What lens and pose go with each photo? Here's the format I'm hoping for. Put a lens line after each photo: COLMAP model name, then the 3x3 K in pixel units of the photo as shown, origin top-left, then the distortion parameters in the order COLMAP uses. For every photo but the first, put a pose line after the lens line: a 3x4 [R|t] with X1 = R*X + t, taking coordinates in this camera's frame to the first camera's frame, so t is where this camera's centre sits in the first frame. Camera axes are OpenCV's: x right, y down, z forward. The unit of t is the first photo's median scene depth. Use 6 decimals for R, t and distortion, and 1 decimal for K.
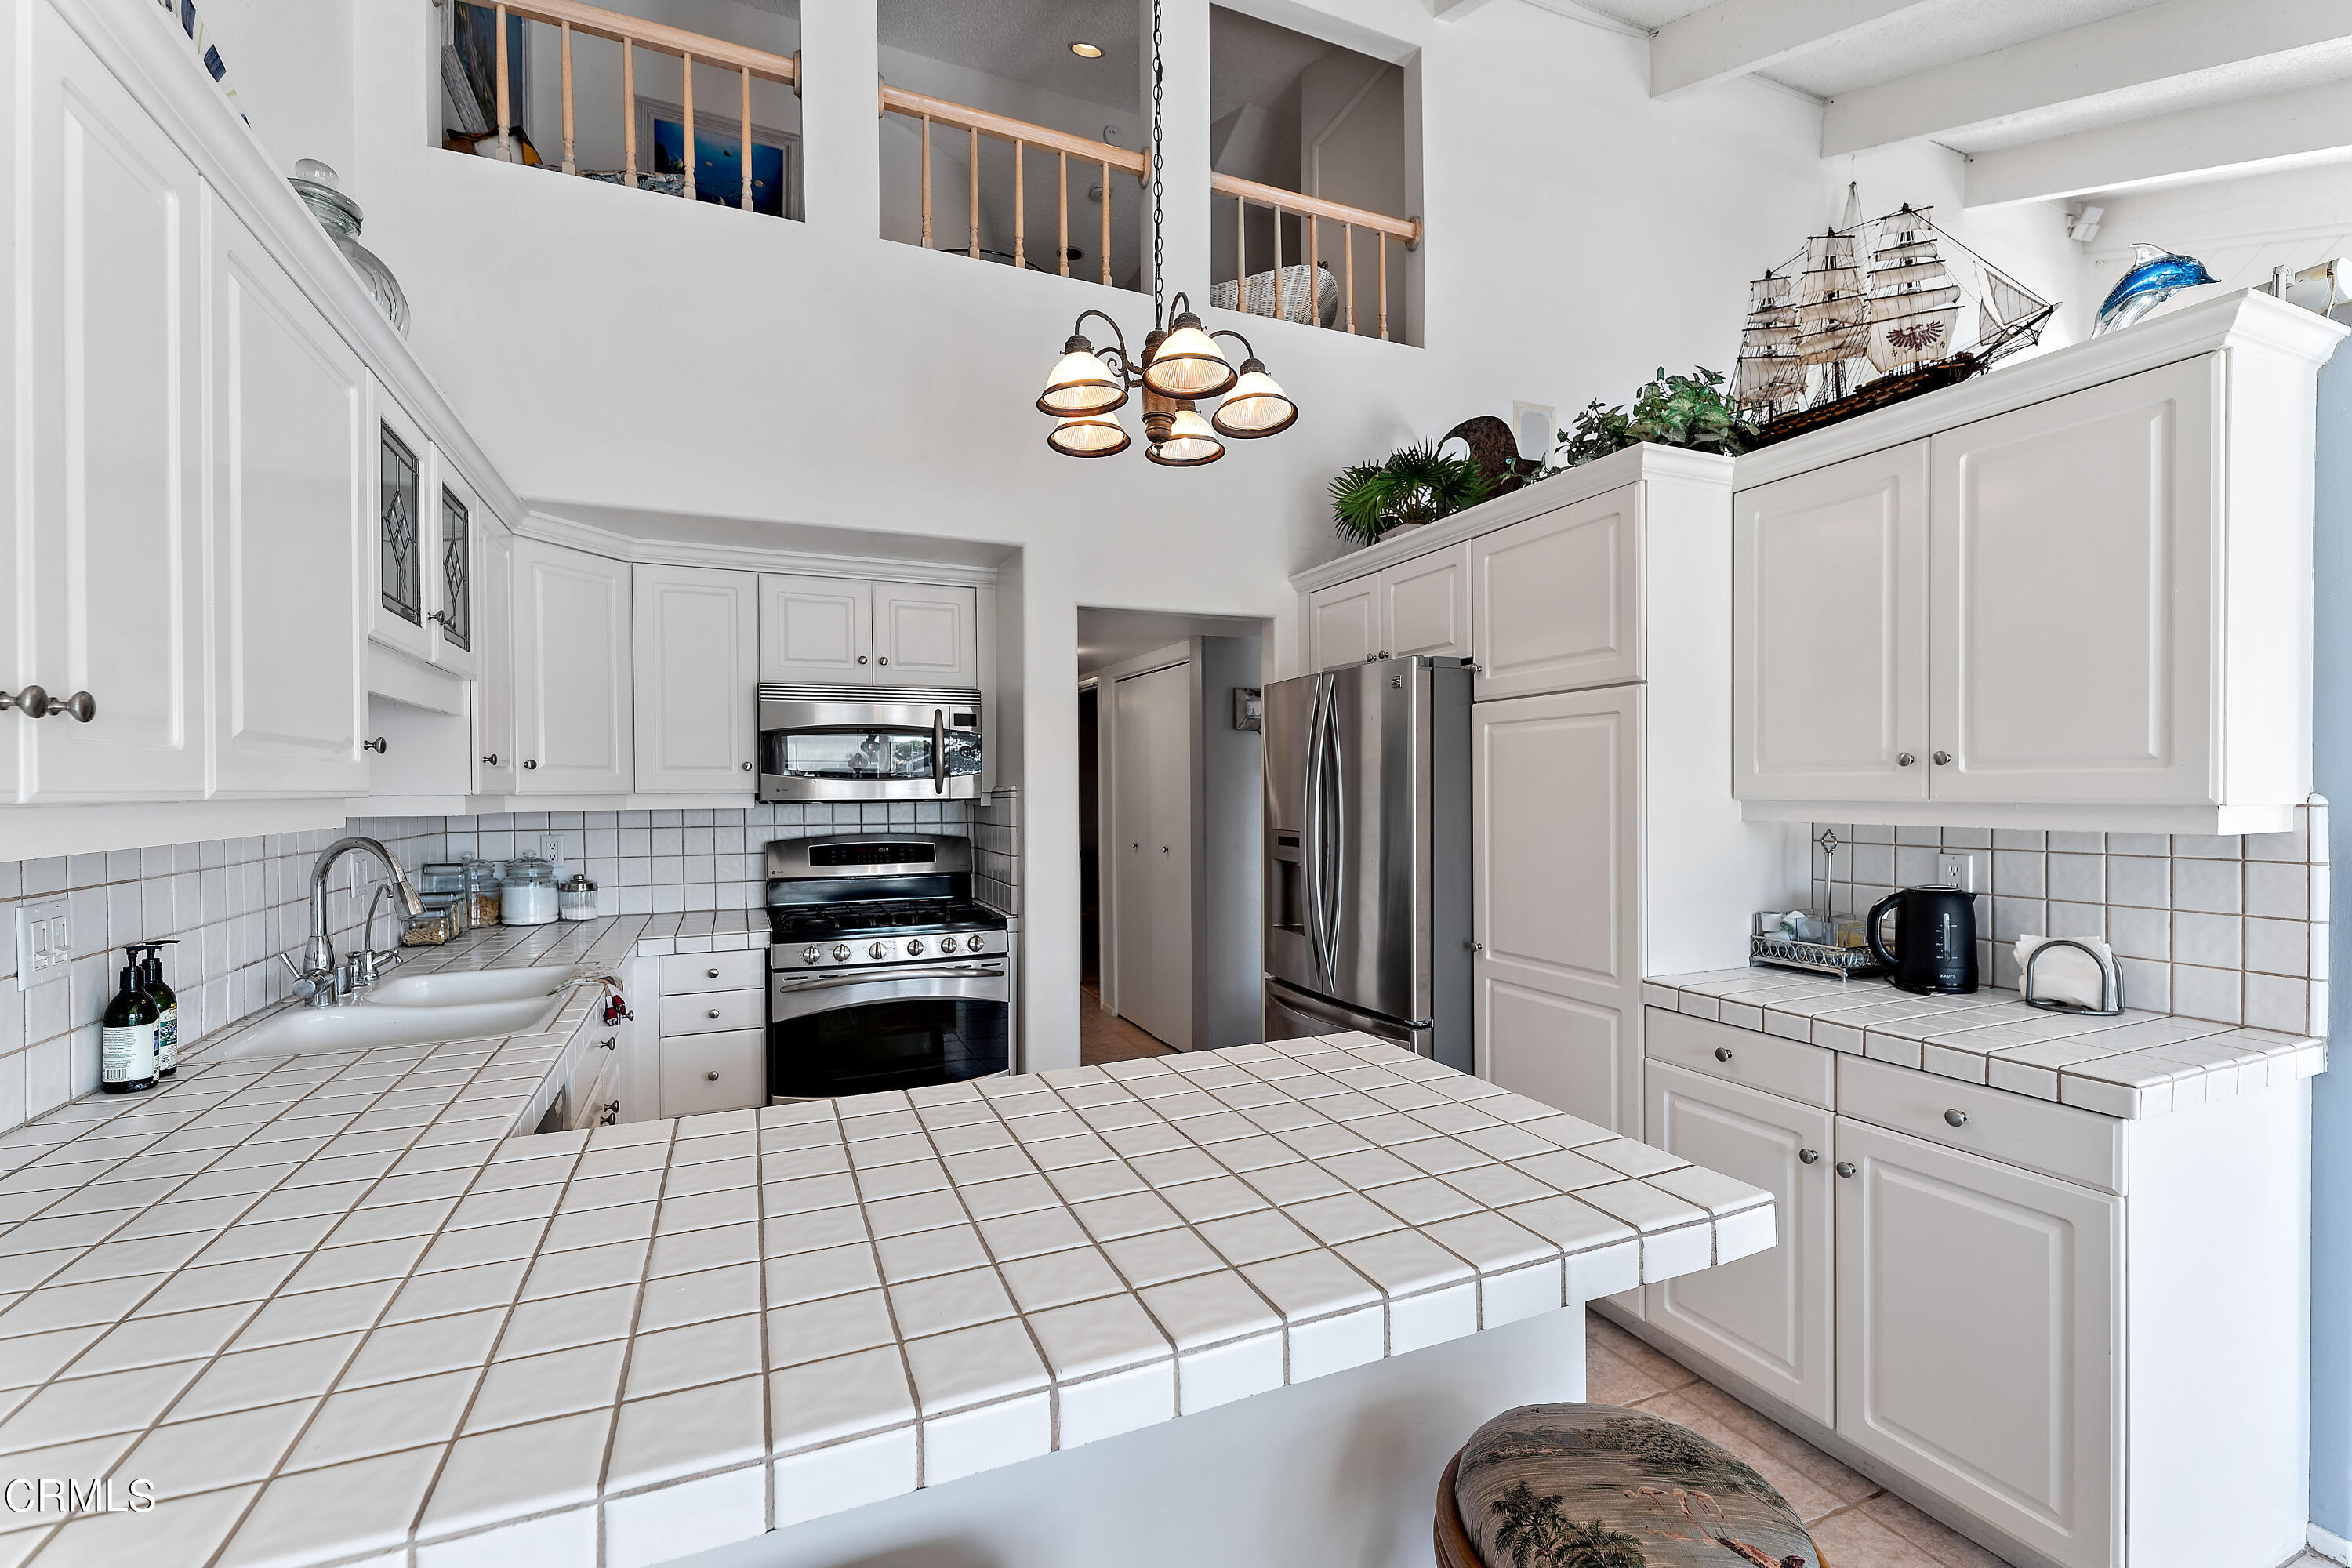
lens RADIAL K [[1008.4, 0, 1184.2], [0, 1008.4, 793.1], [0, 0, 1]] dist [0.009991, -0.000657]
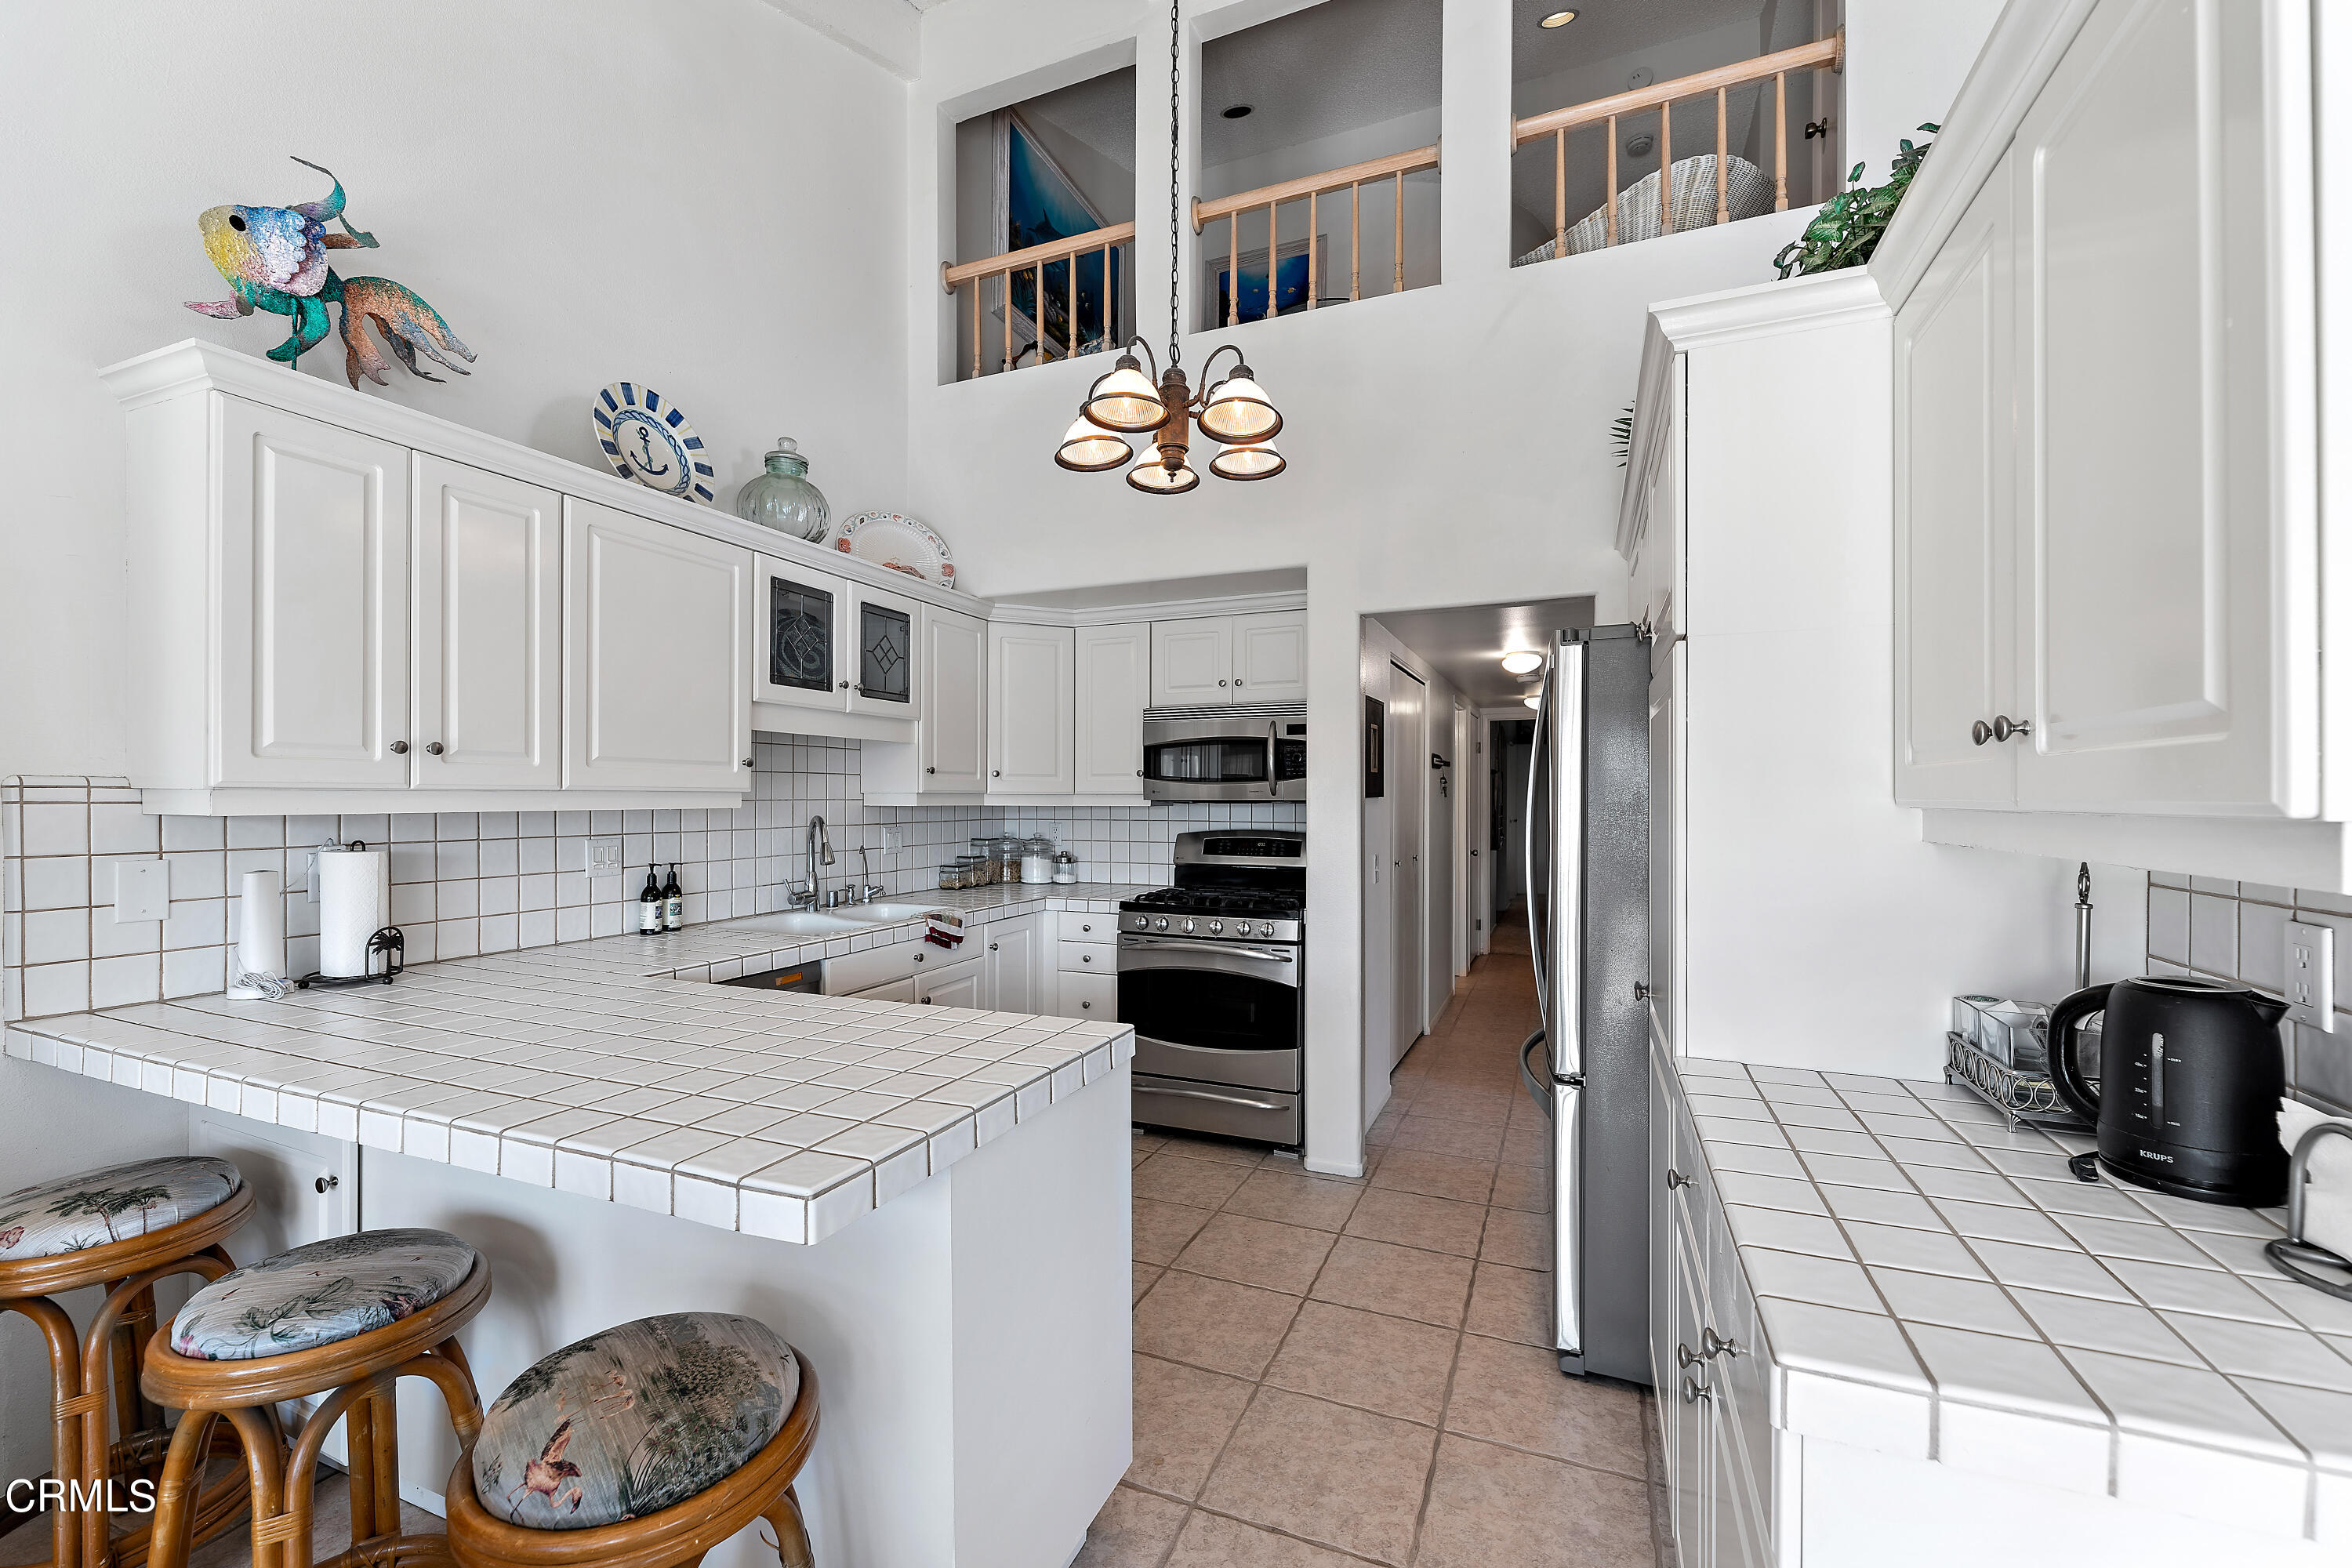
lens RADIAL K [[957.0, 0, 1181.9], [0, 957.0, 787.1], [0, 0, 1]] dist [0.008962, -0.001989]
pose [[0.688730, -0.001824, -0.725016, 0.498401], [-0.008591, 0.999906, -0.010677, 0.004088], [0.724967, 0.013583, 0.688650, 0.203912]]
